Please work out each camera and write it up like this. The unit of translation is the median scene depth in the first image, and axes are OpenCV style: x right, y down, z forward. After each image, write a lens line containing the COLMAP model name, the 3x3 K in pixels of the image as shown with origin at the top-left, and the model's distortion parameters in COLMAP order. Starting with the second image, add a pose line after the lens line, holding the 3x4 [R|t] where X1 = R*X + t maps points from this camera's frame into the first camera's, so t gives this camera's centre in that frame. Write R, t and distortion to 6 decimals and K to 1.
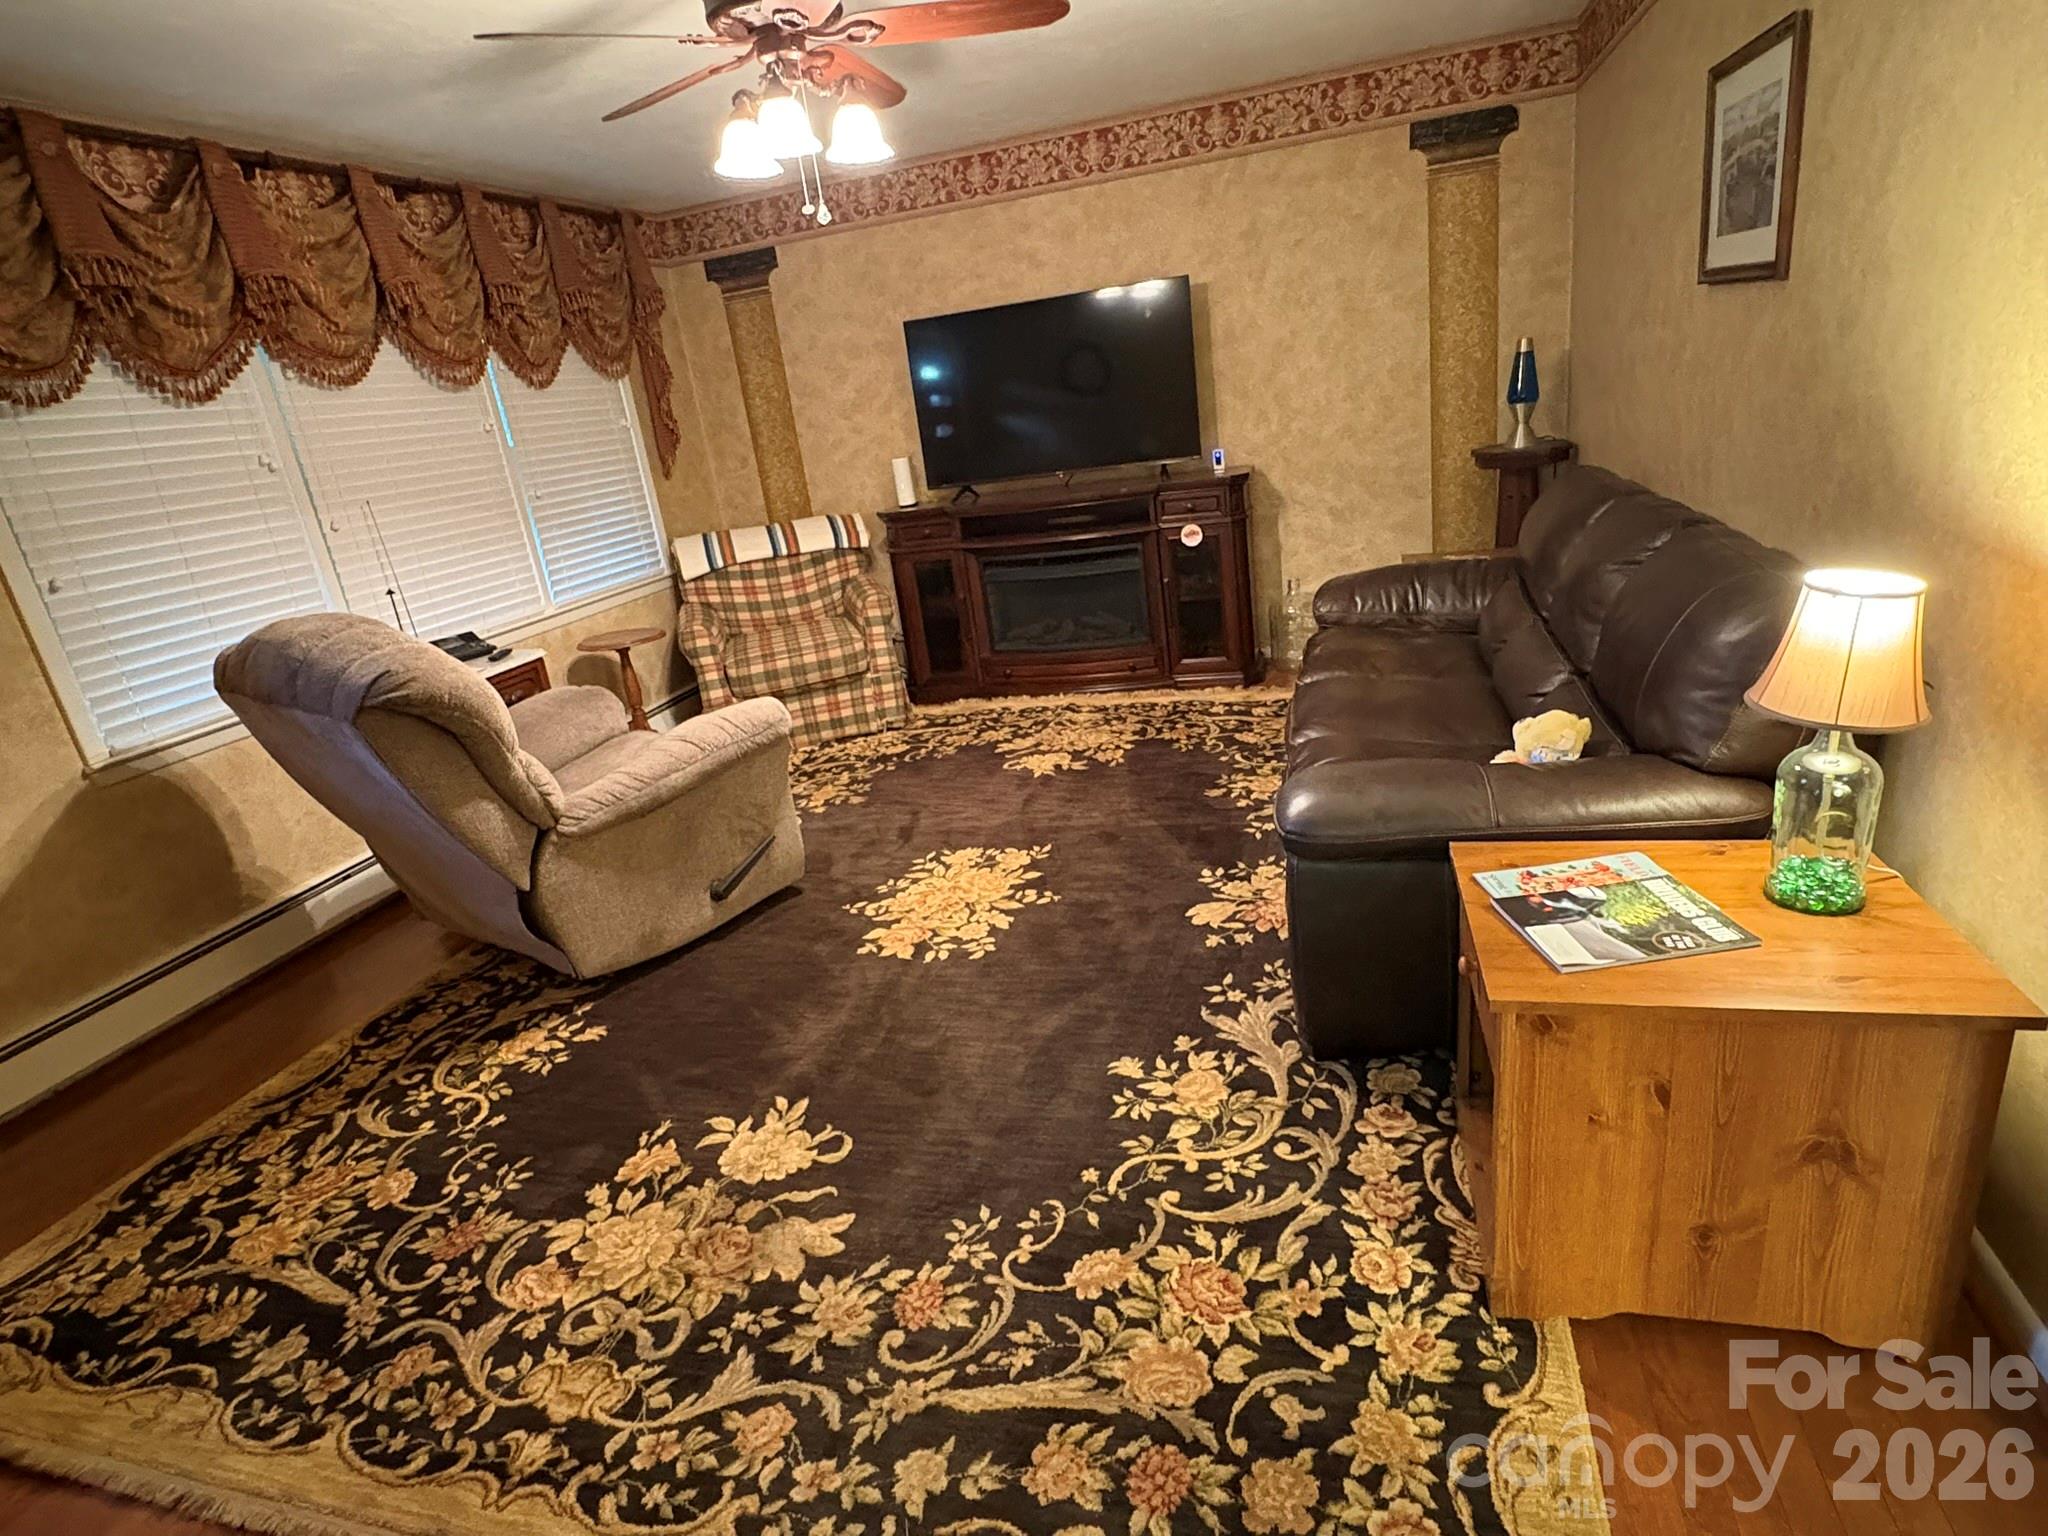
lens RADIAL K [[1081.8, 0, 1021.8], [0, 1081.8, 758.8], [0, 0, 1]] dist [-0.007511, 0.002236]
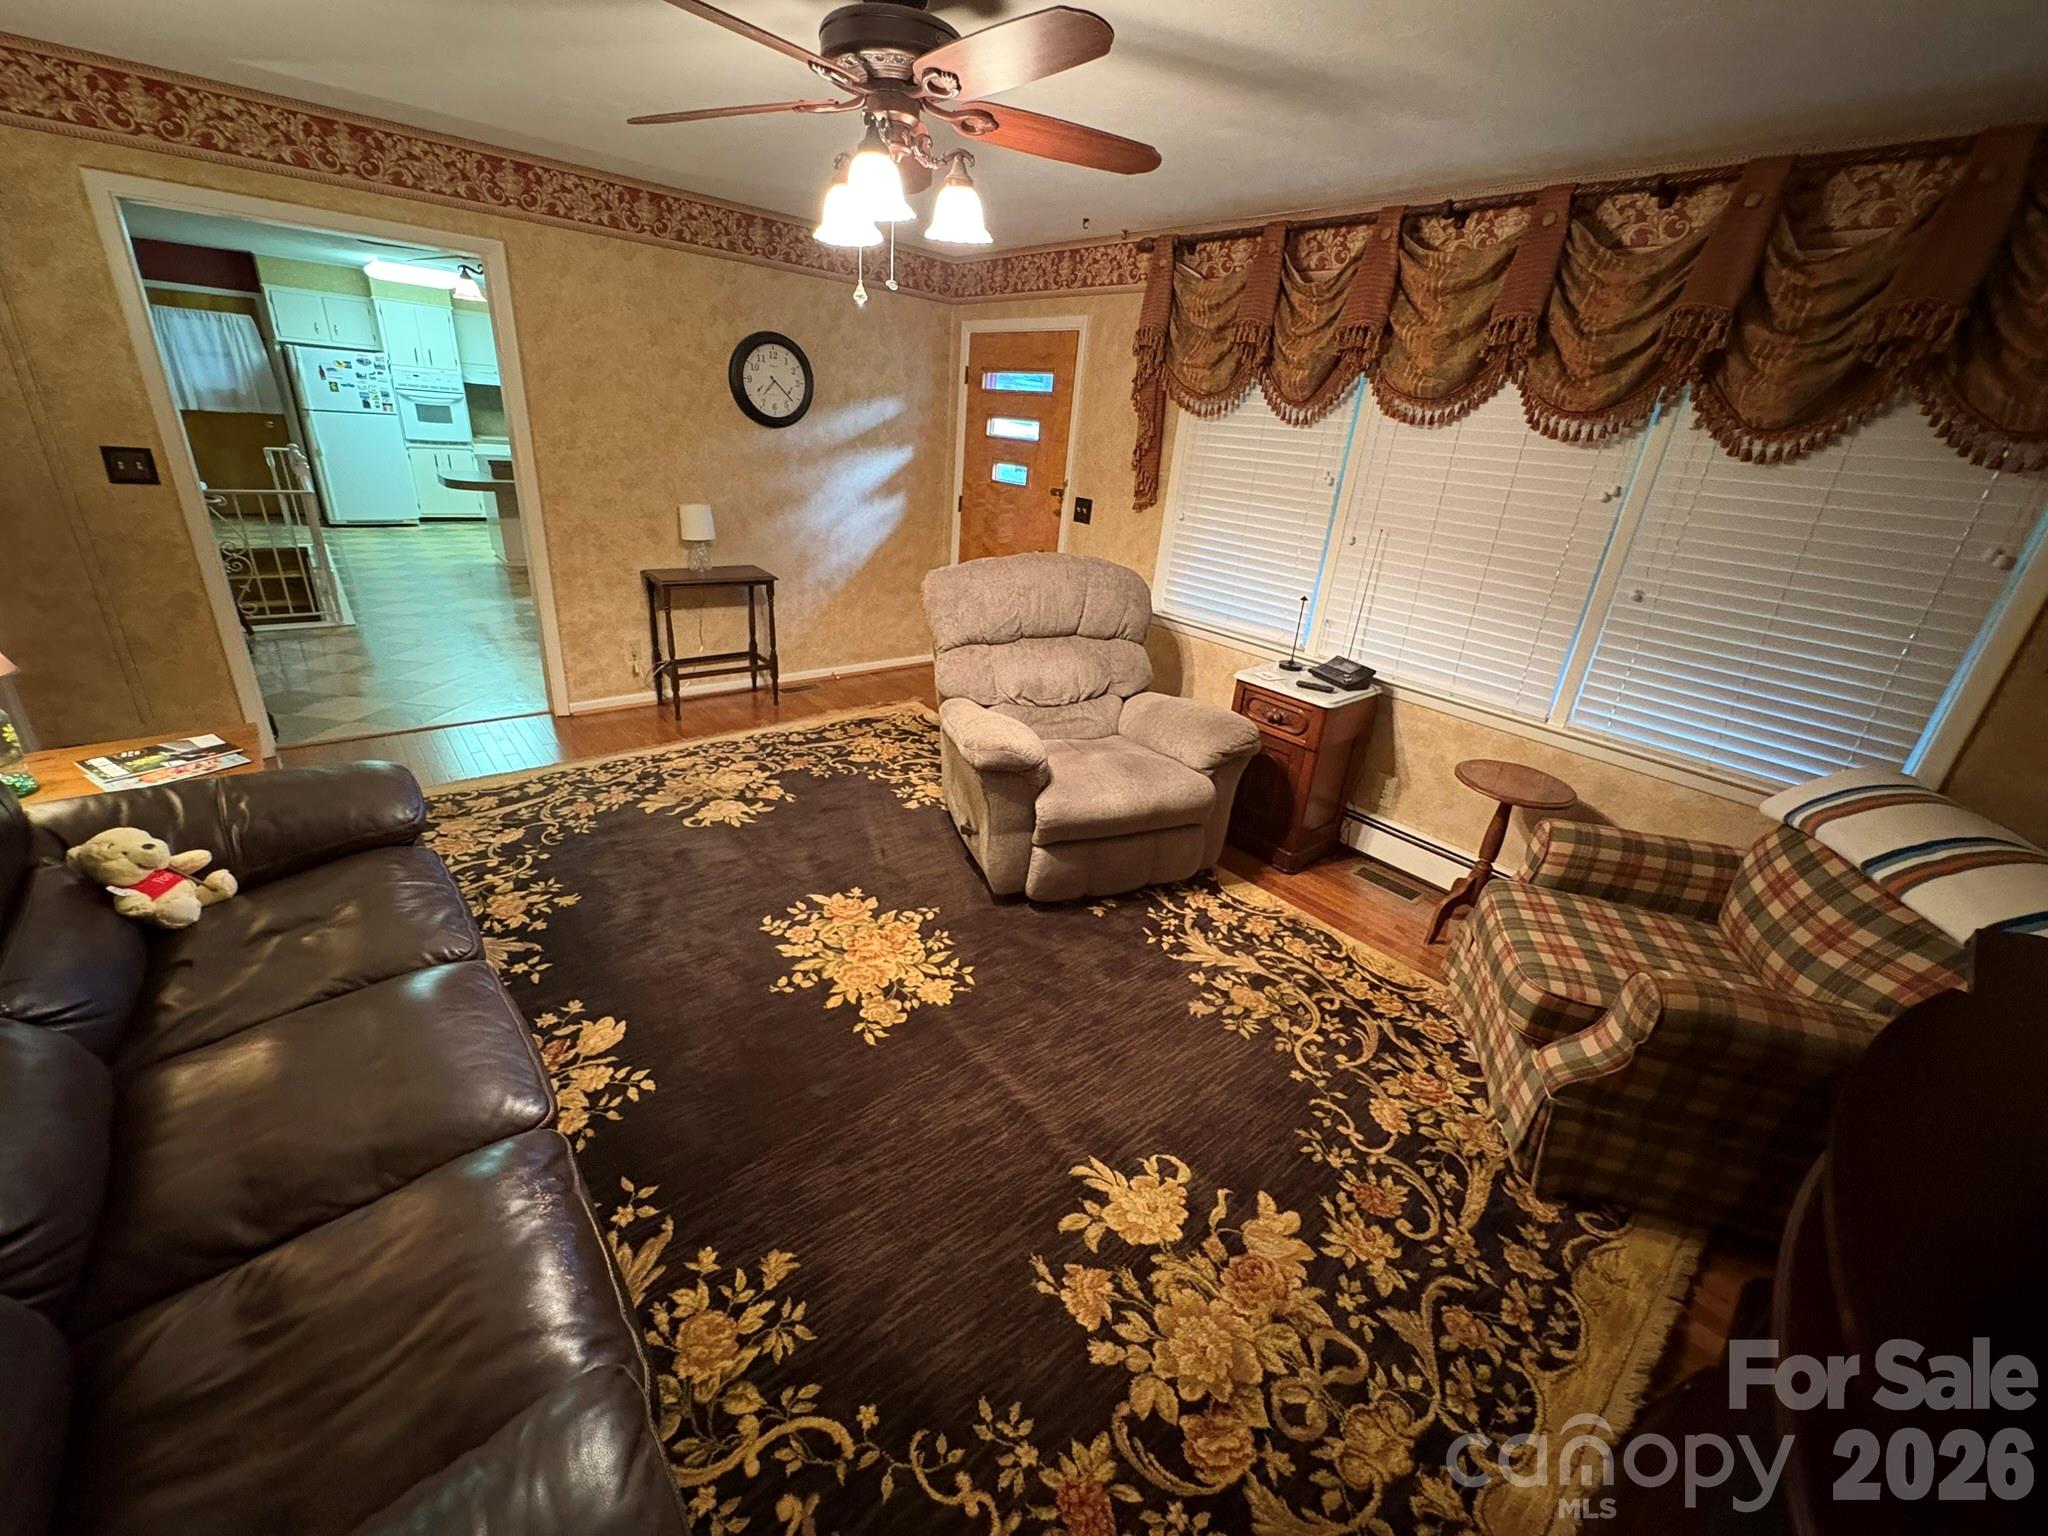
lens RADIAL K [[819.8, 0, 1029.7], [0, 819.8, 773.0], [0, 0, 1]] dist [-0.000969, 0.000475]
pose [[-0.555154, 0.405372, -0.726277, 0.416860], [-0.277837, 0.732656, 0.621307, -0.627849], [0.783971, 0.546707, -0.294109, 1.439518]]
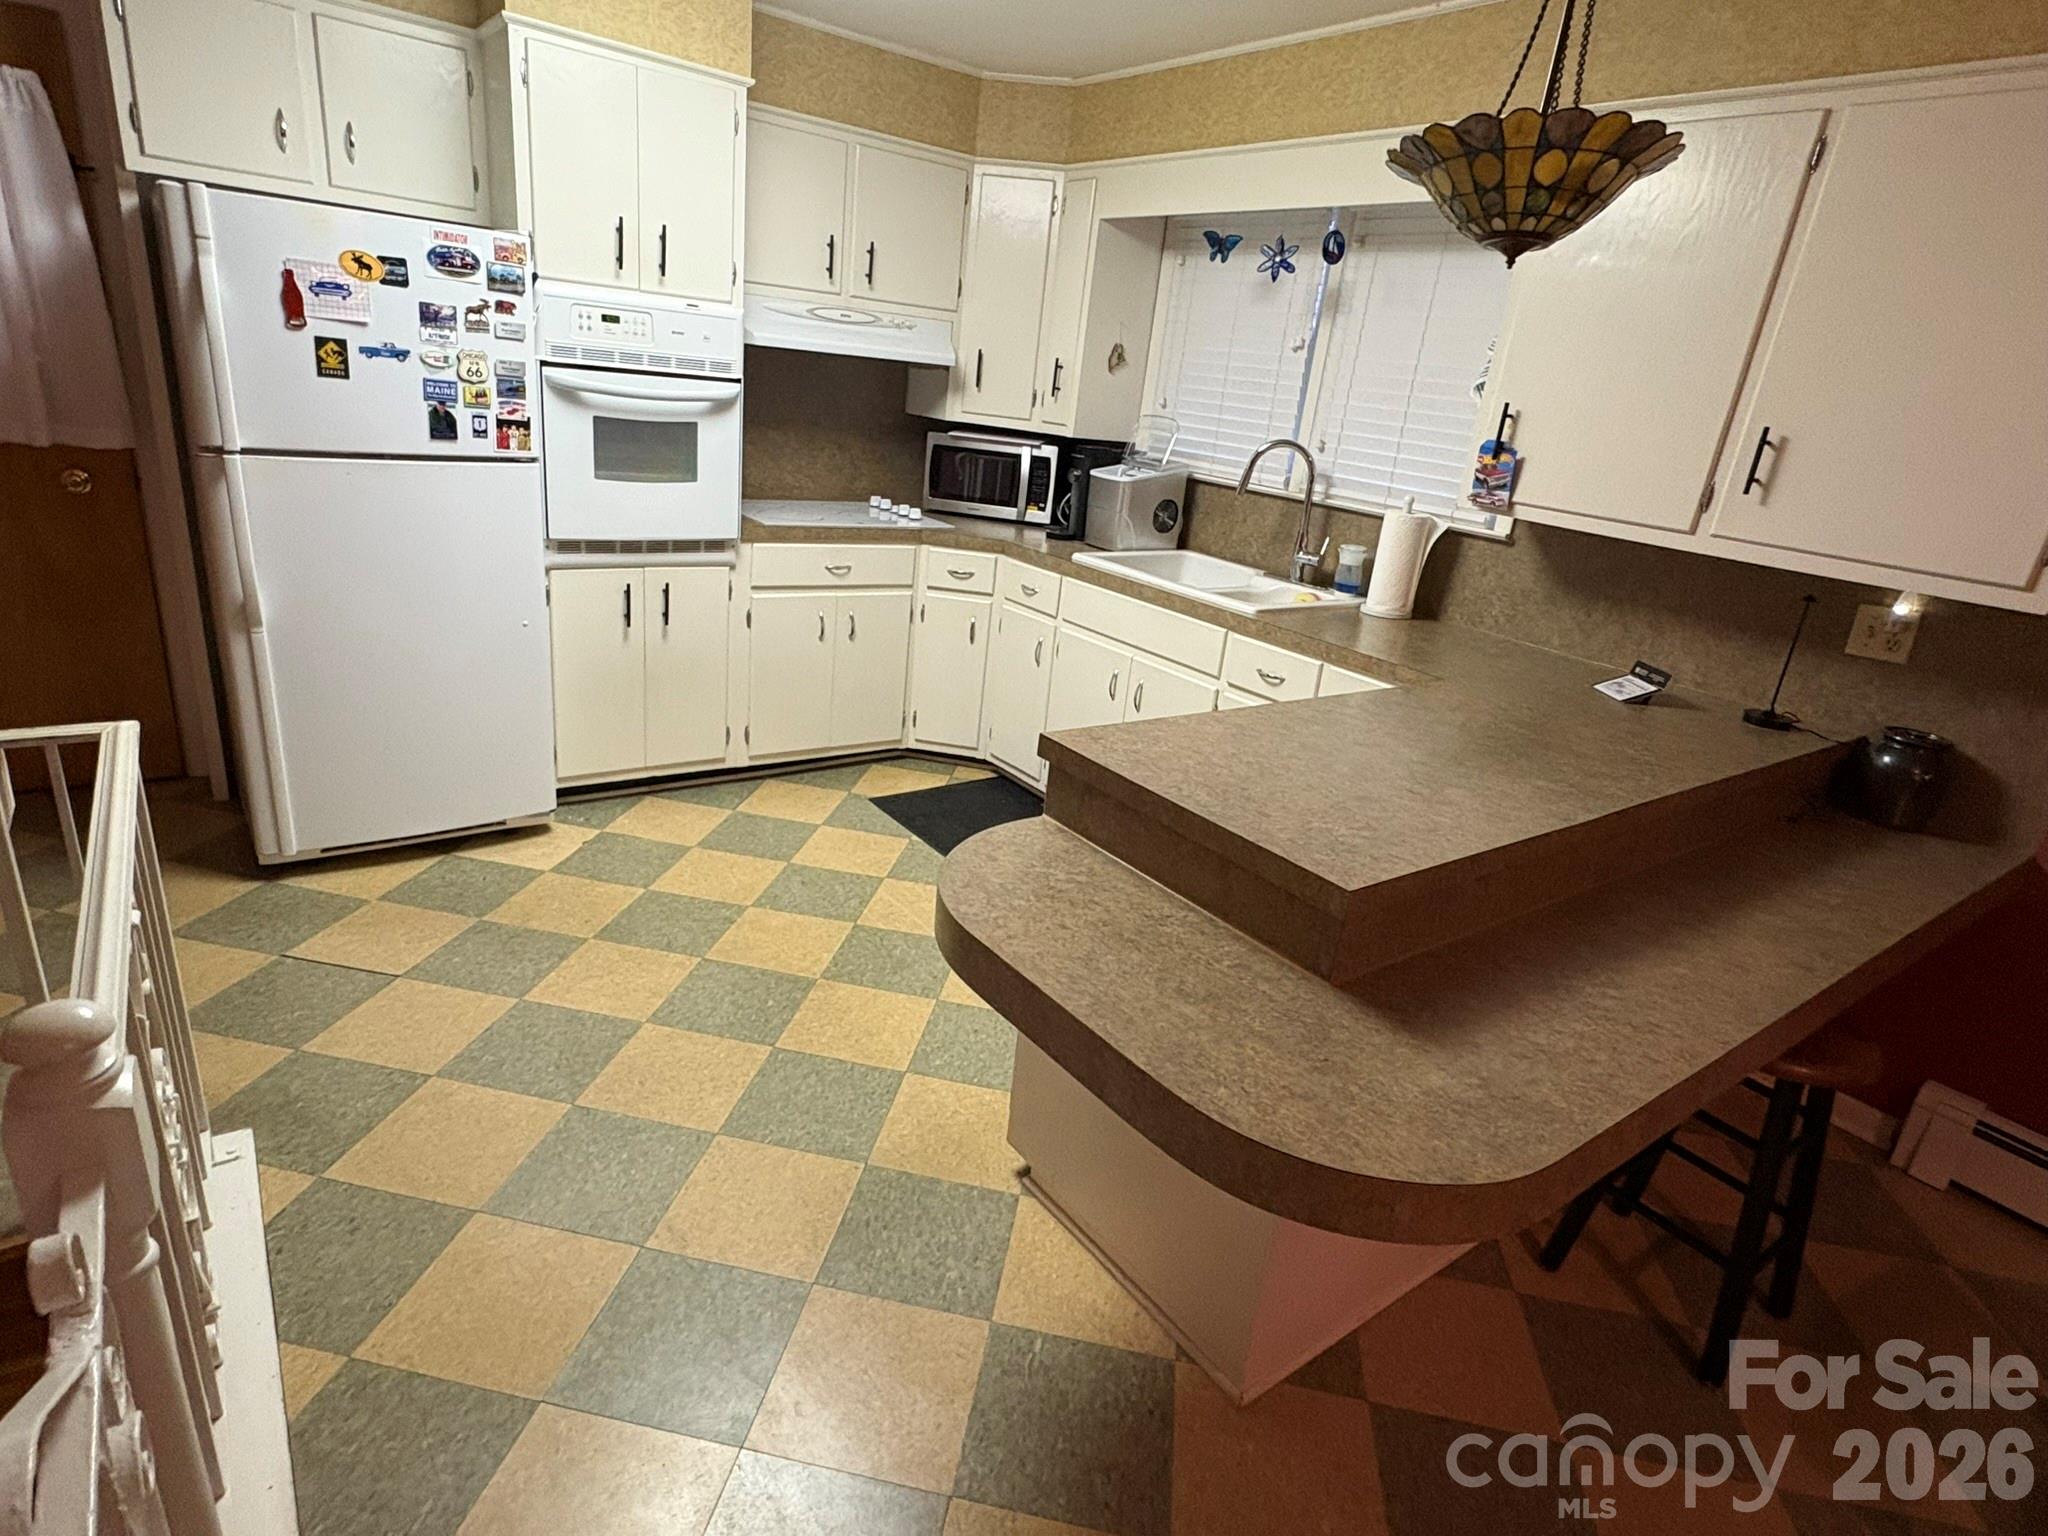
lens RADIAL K [[1081.8, 0, 1031.9], [0, 1081.8, 776.6], [0, 0, 1]] dist [-0.007511, 0.002236]
pose [[-0.606387, 0.339581, -0.719013, -0.513435], [-0.281674, 0.753863, 0.593592, 0.480500], [0.743610, 0.562473, -0.361482, -1.283645]]
